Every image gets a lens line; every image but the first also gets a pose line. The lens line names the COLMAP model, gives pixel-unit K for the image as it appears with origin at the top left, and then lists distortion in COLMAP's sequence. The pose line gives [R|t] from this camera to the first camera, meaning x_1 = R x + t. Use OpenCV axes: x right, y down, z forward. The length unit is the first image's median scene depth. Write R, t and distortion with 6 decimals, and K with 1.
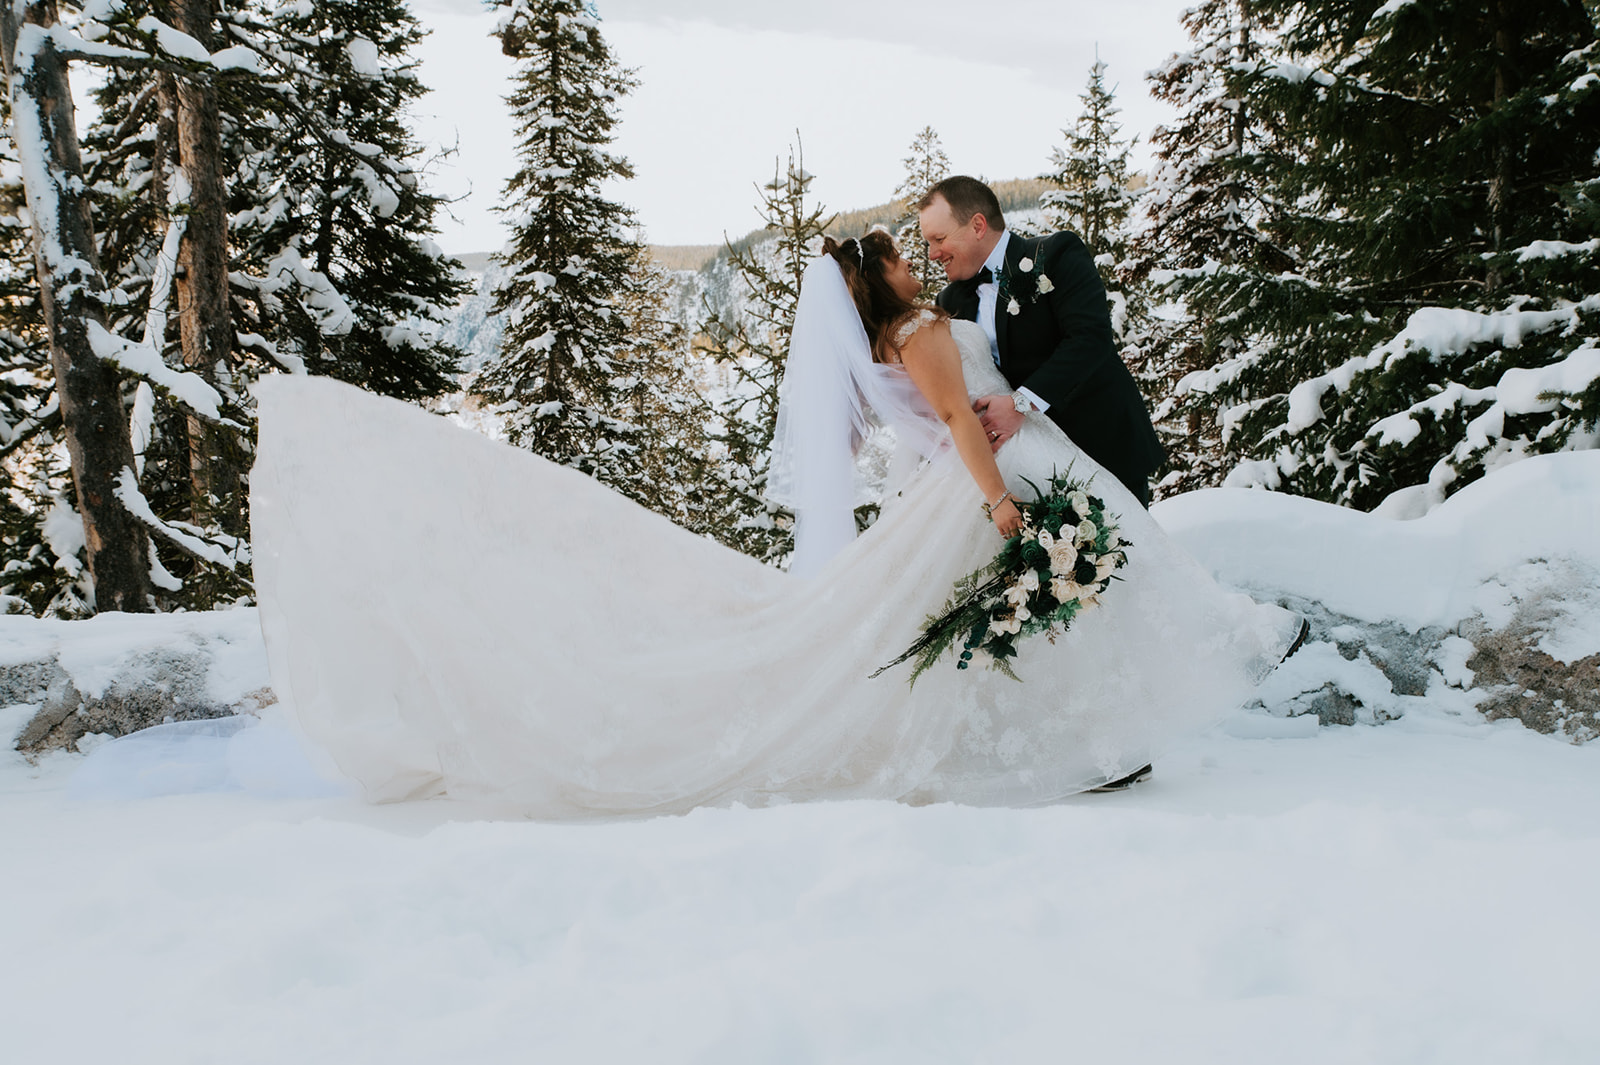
lens RADIAL K [[1840.6, 0, 800.0], [0, 1840.6, 532.5], [0, 0, 1]] dist [-0.008391, 0.276292]
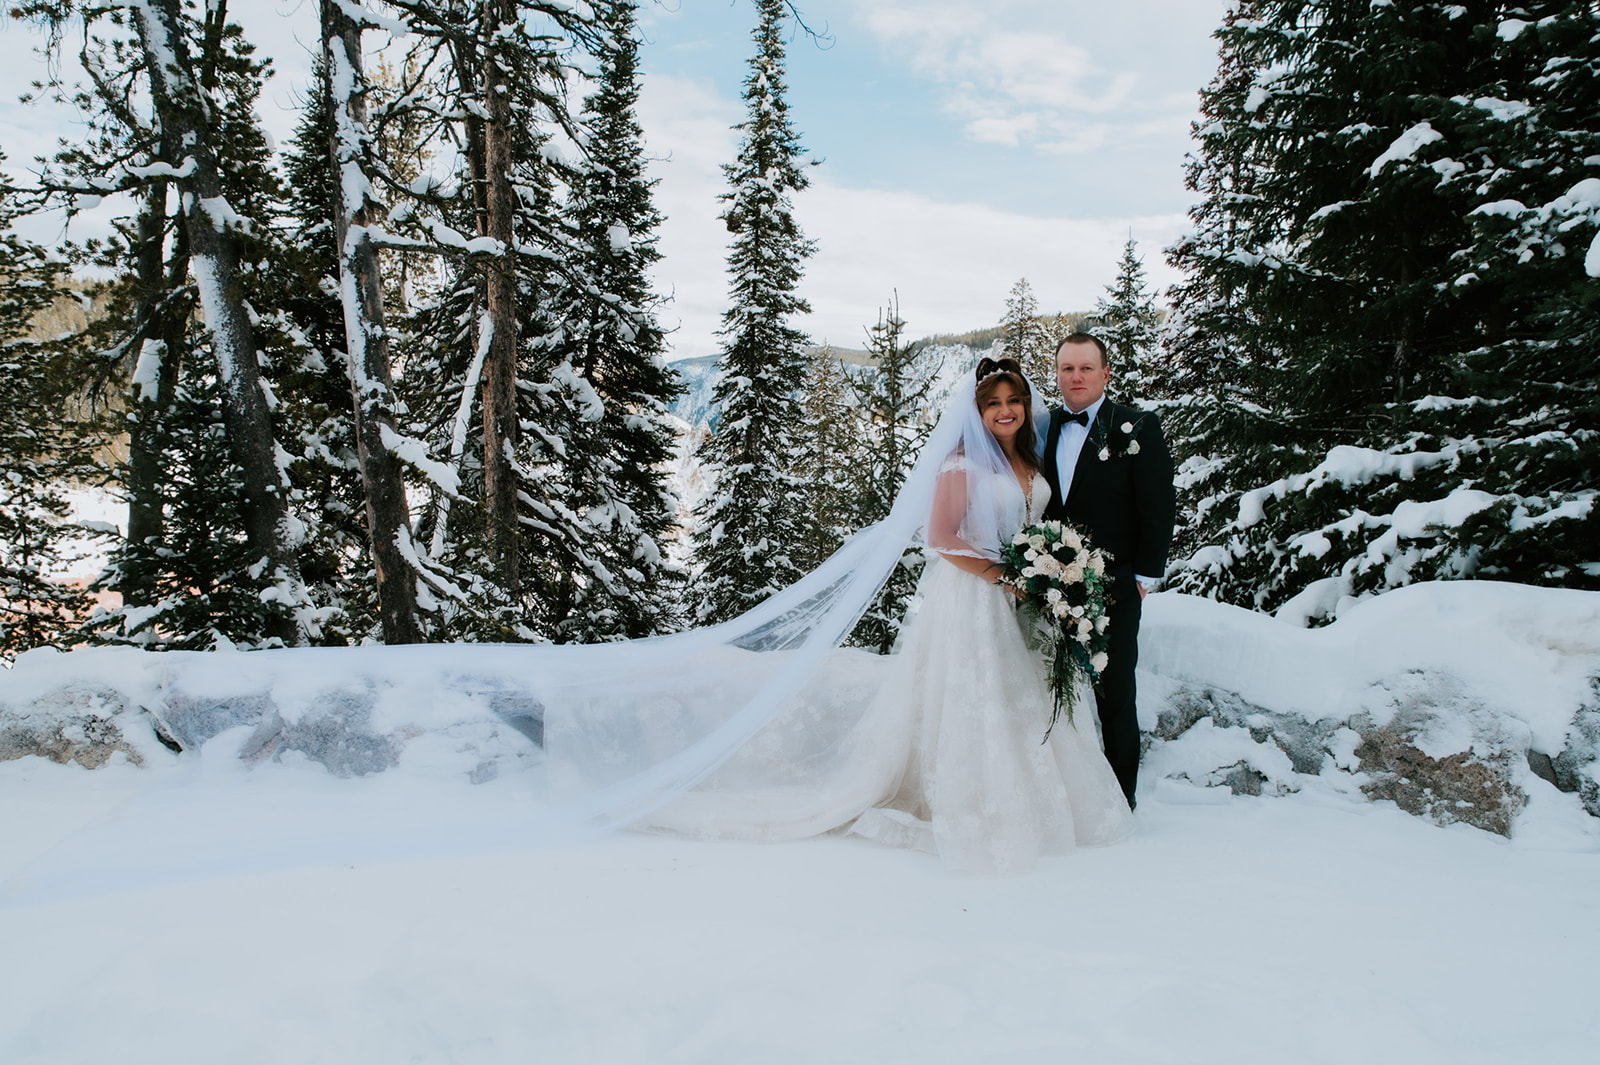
lens RADIAL K [[1189.3, 0, 800.0], [0, 1189.3, 532.5], [0, 0, 1]] dist [-0.124974, 0.134530]
pose [[0.991749, 0.035224, -0.123263, 0.027338], [-0.035169, 0.999378, 0.002624, -0.020459], [0.123279, 0.001732, 0.992371, 0.060254]]
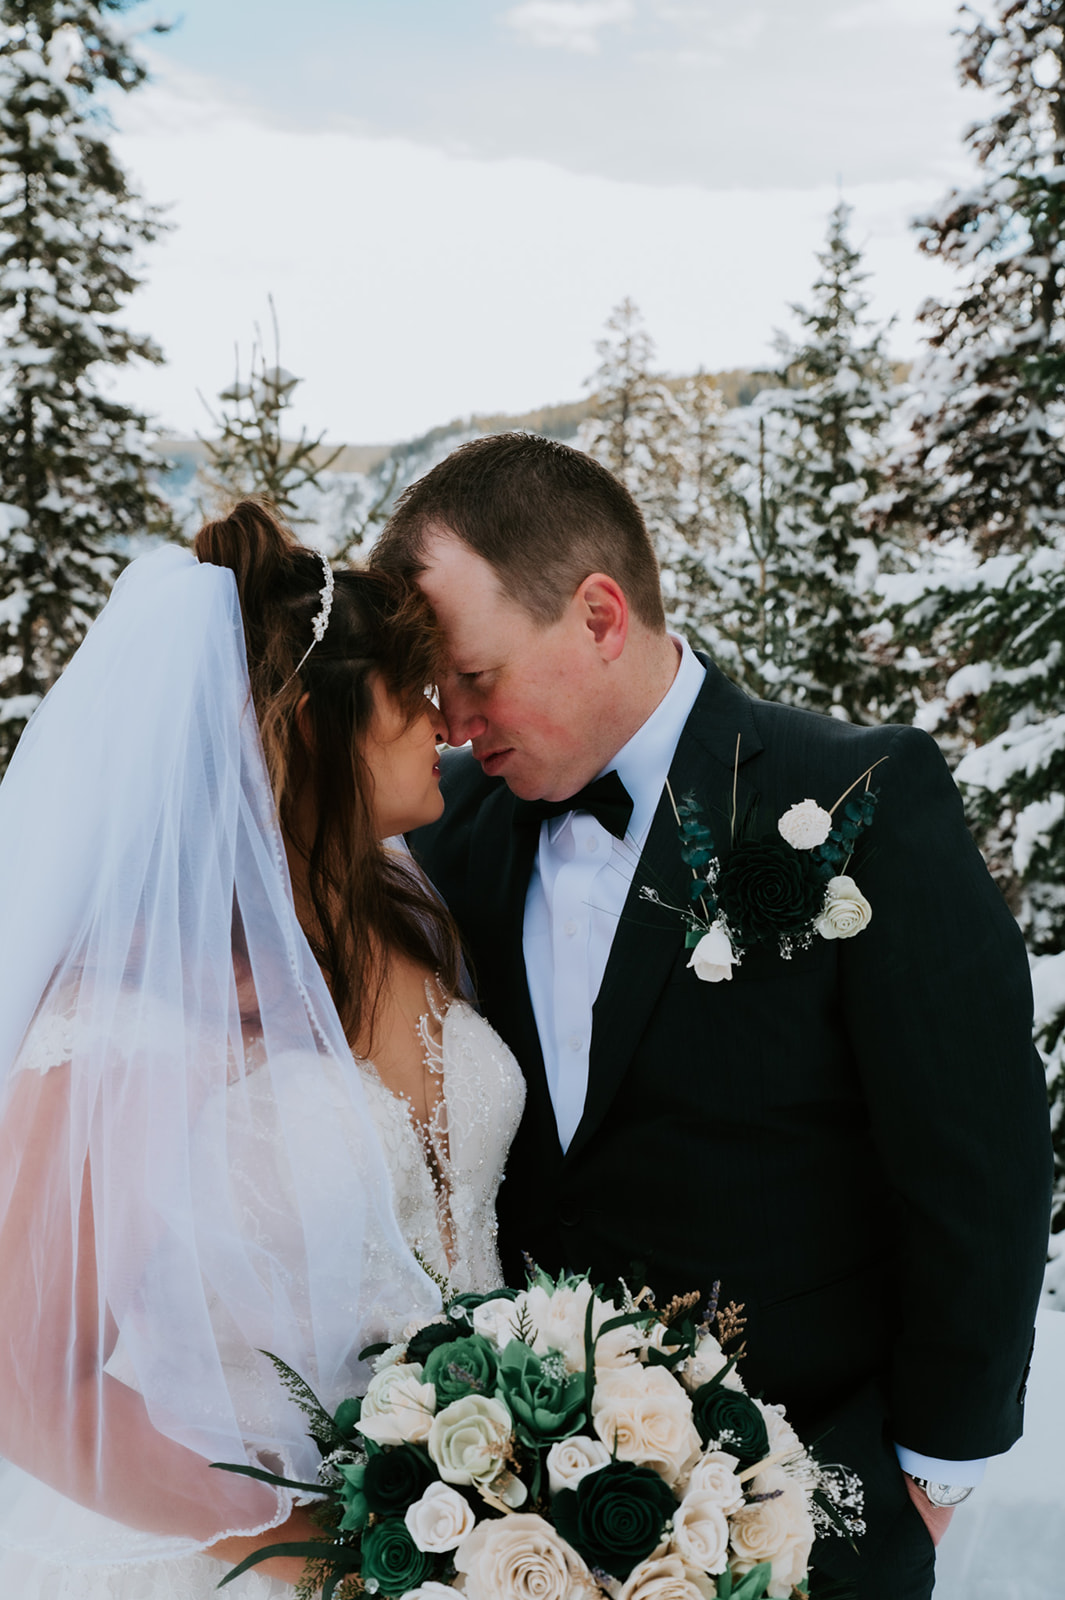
lens RADIAL K [[2209.2, 0, 532.5], [0, 2209.2, 800.0], [0, 0, 1]] dist [0.097926, 0.062278]
pose [[0.999899, 0.008781, 0.011182, 0.043237], [-0.008850, 0.999942, 0.006115, -0.041171], [-0.011128, -0.006213, 0.999919, 0.188599]]
